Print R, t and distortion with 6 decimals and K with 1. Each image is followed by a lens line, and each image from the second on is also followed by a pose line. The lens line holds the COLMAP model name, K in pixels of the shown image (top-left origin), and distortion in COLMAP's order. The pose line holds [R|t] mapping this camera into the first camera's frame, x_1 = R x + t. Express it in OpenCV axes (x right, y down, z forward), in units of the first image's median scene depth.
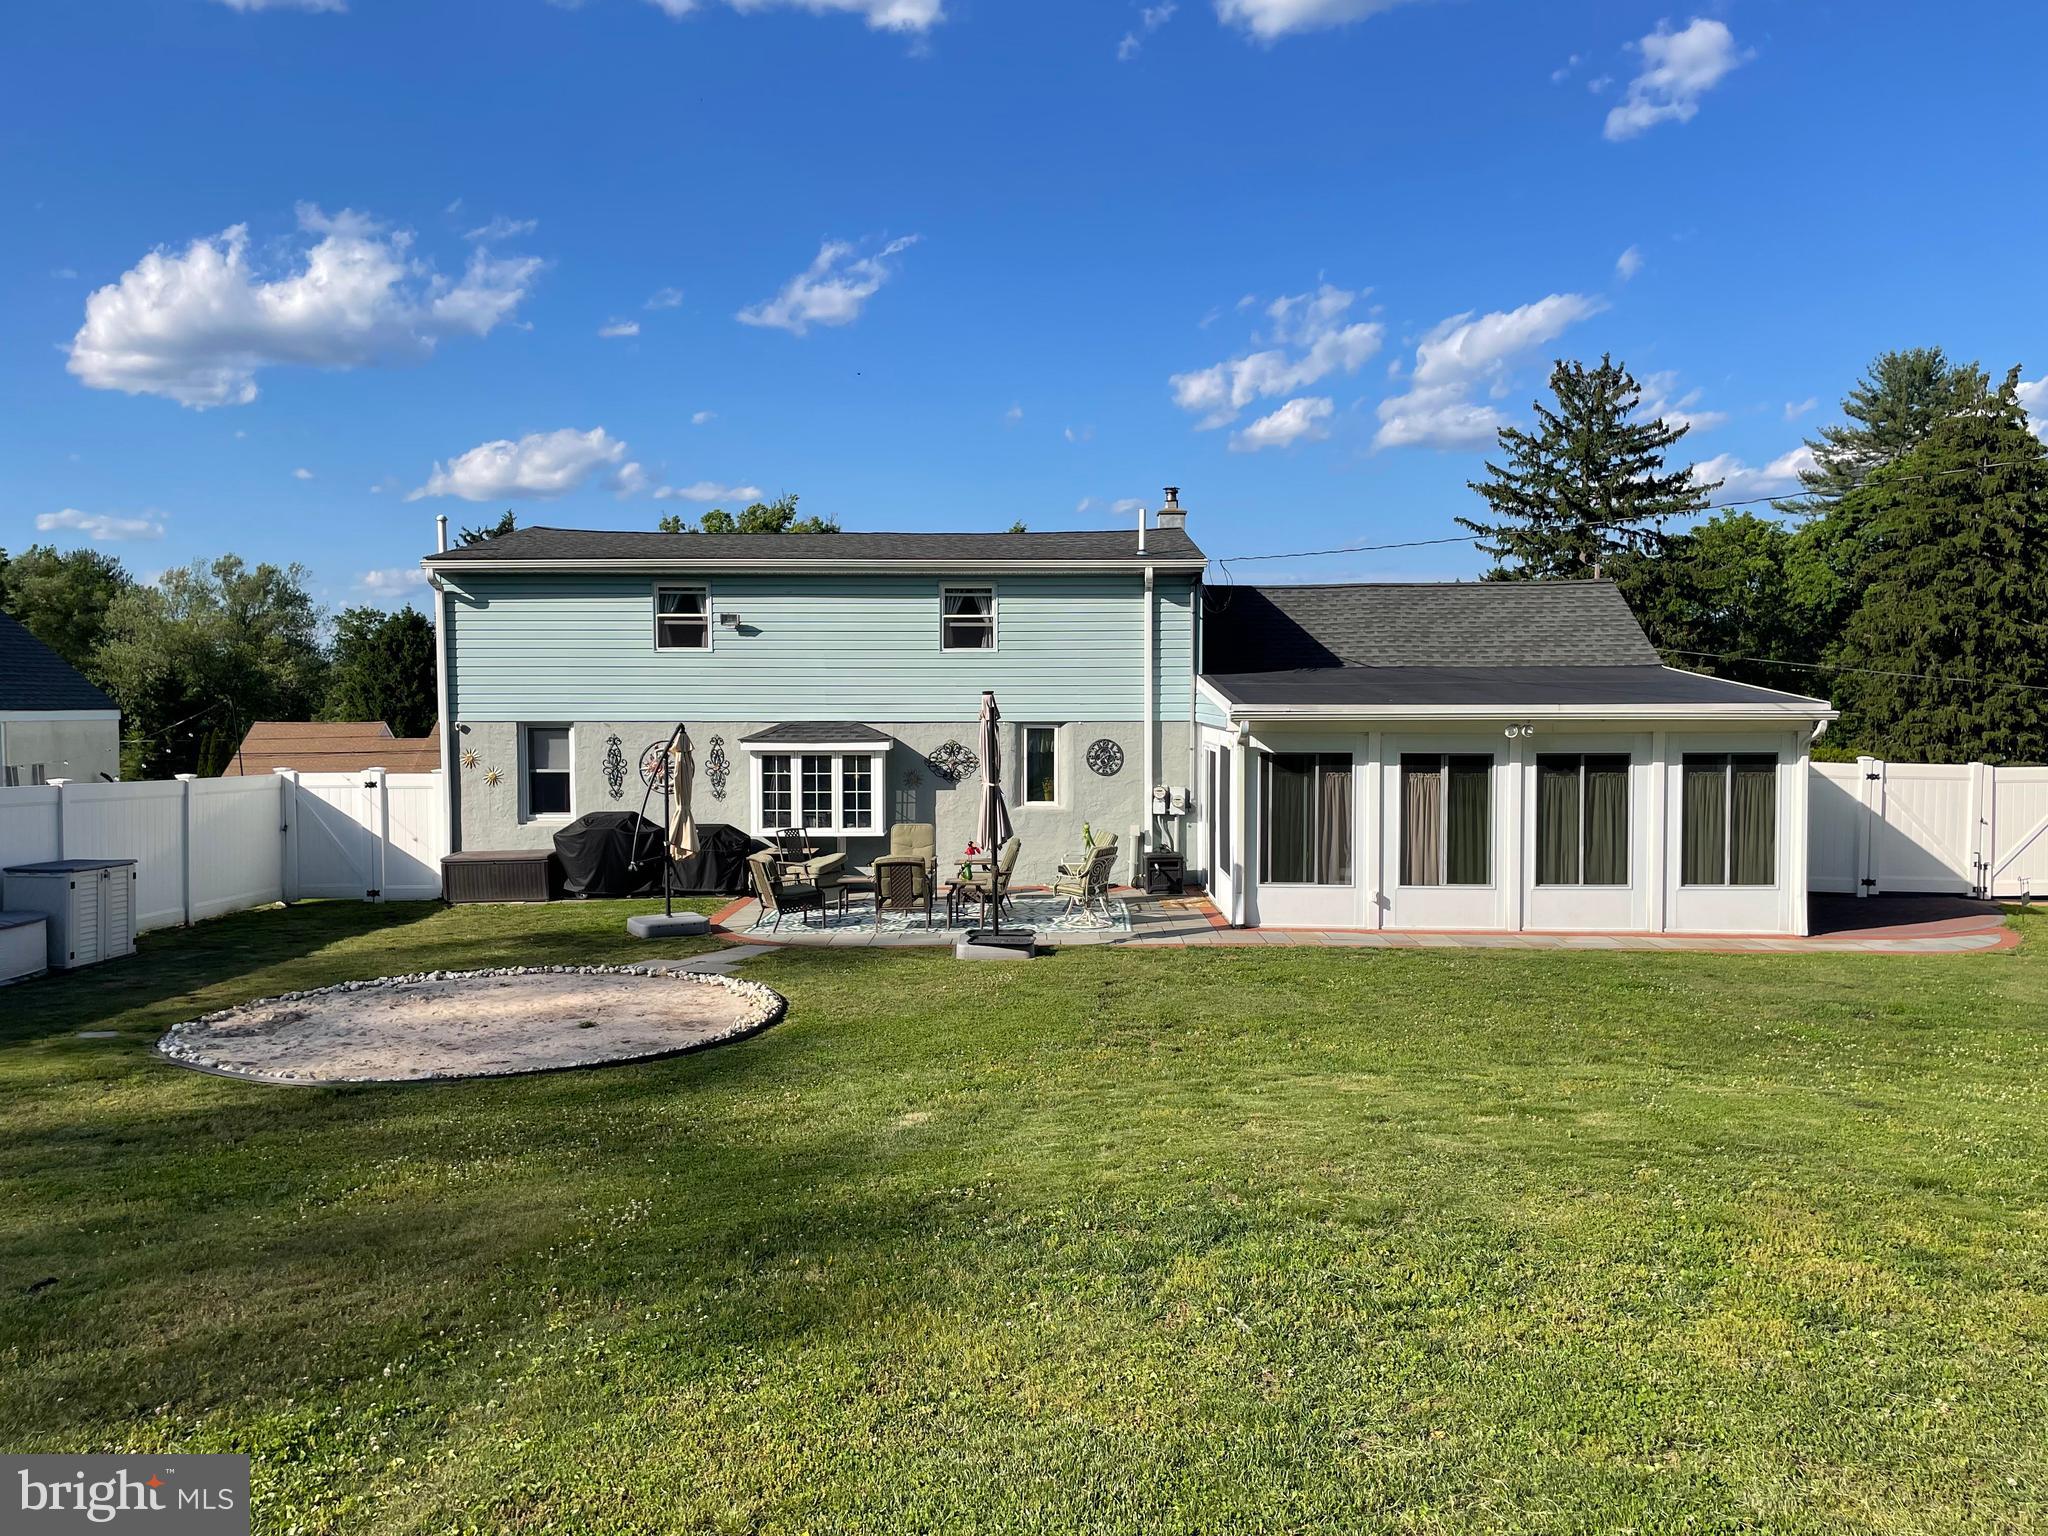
lens RADIAL K [[1562.6, 0, 1025.2], [0, 1562.6, 769.1], [0, 0, 1]] dist [0.037667, -0.038579]
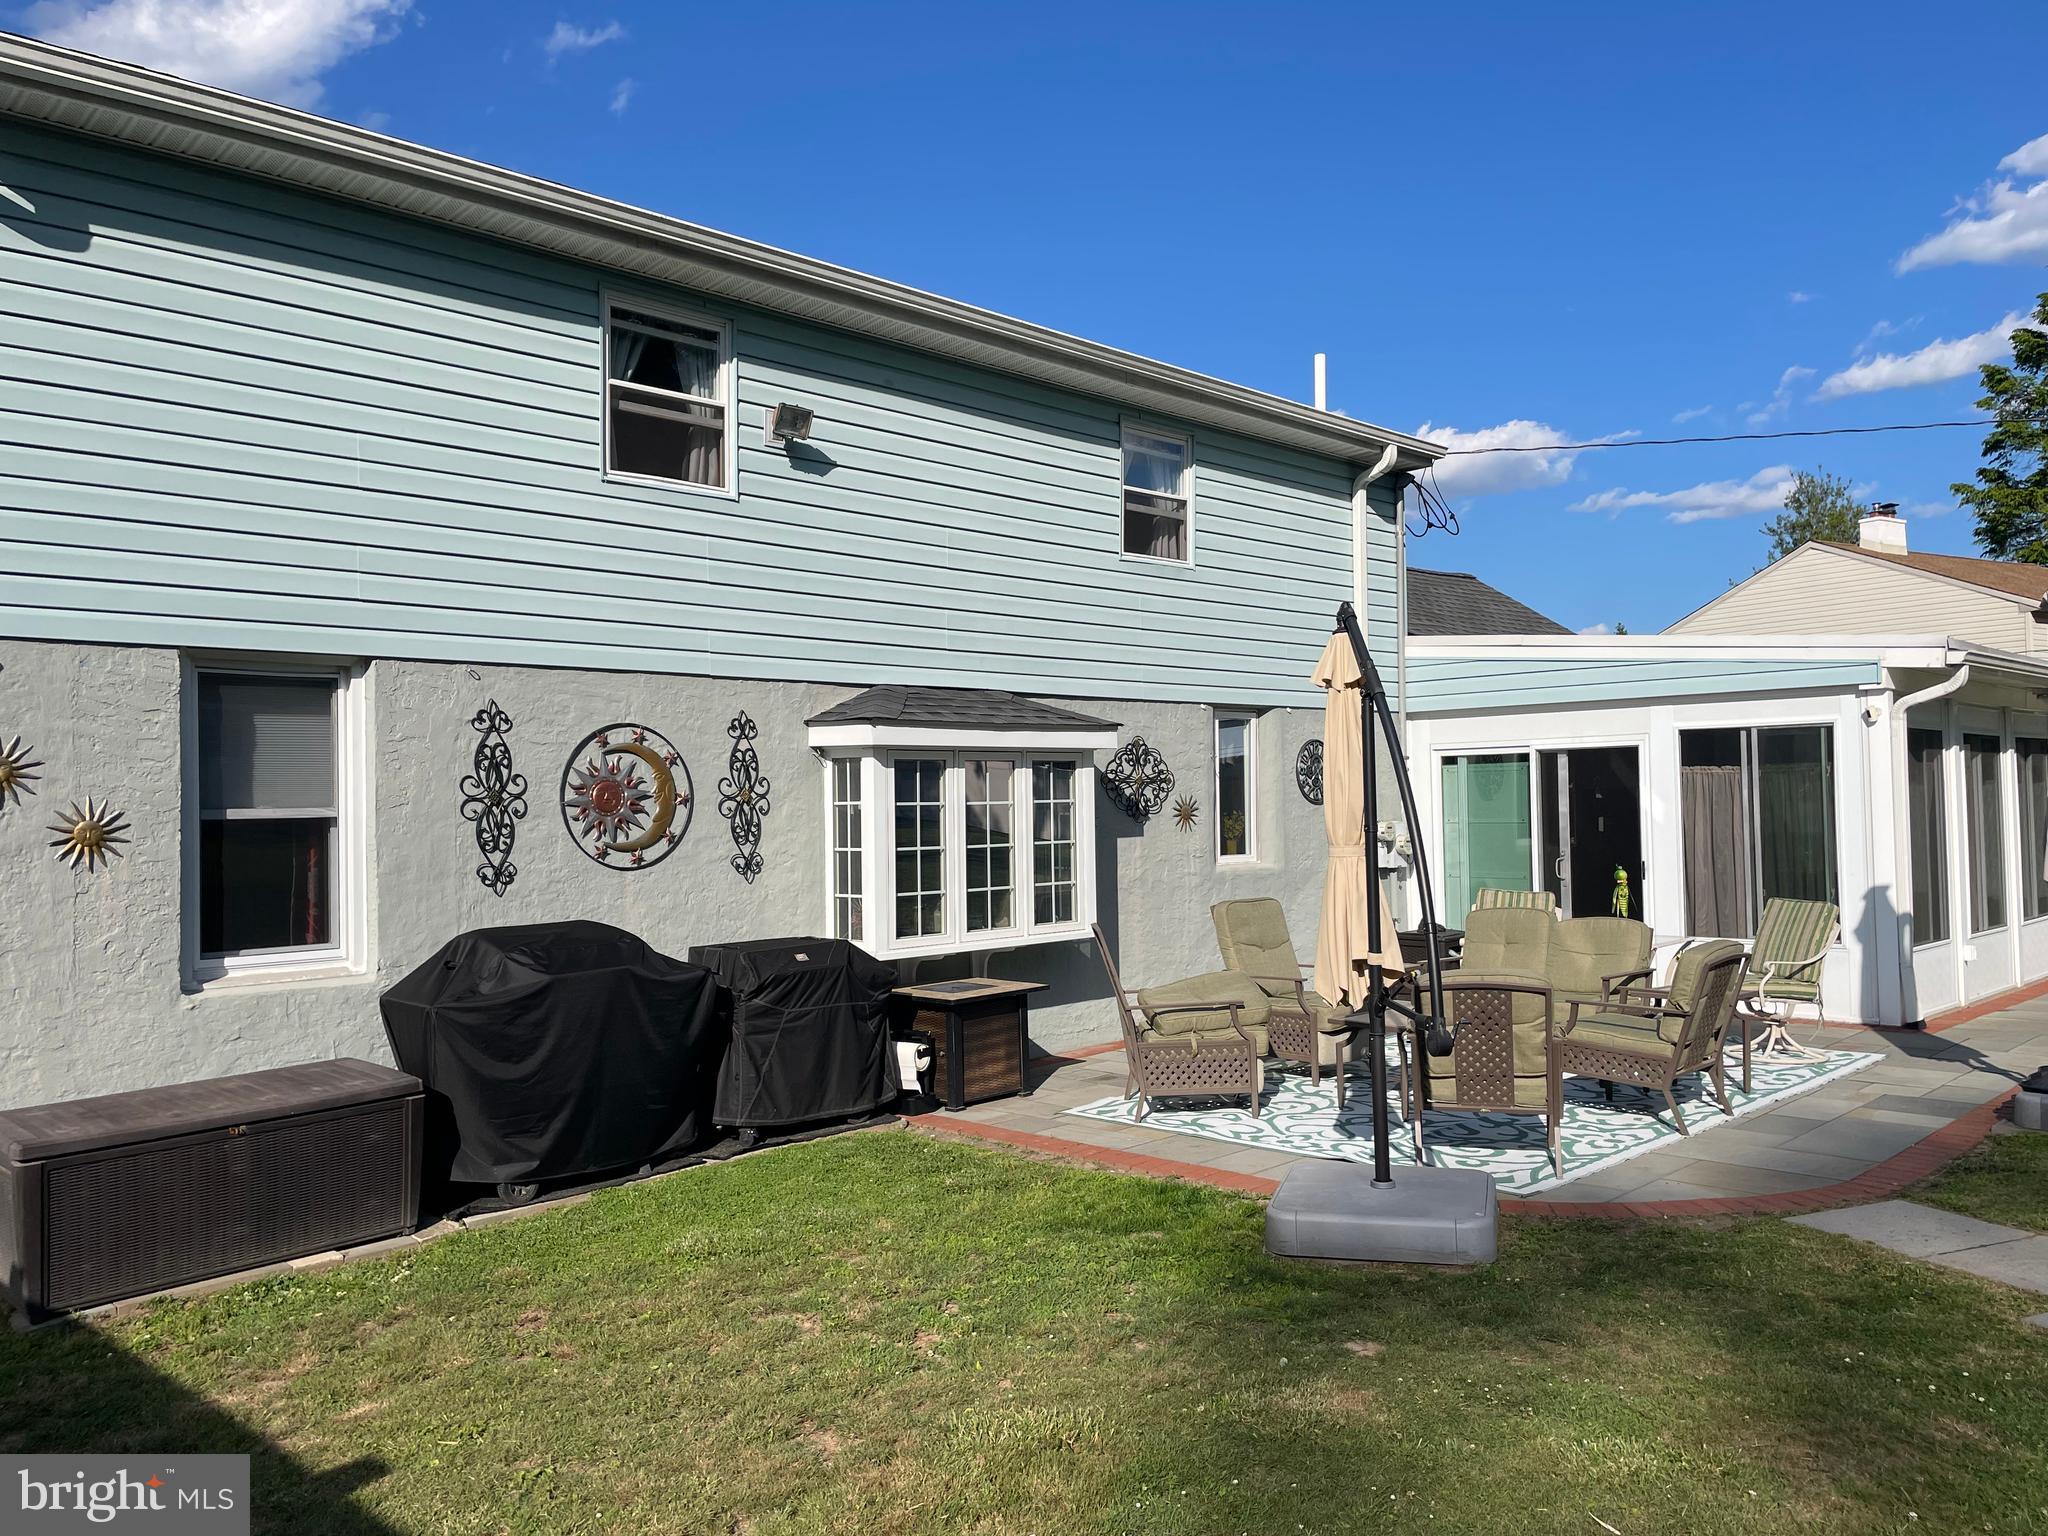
lens RADIAL K [[1562.6, 0, 1023.4], [0, 1562.6, 759.0], [0, 0, 1]] dist [0.037667, -0.038579]
pose [[0.703714, 0.009050, 0.710426, -0.425569], [0.049862, 0.996824, -0.062089, 0.017675], [-0.708732, 0.079116, 0.701028, 0.678061]]
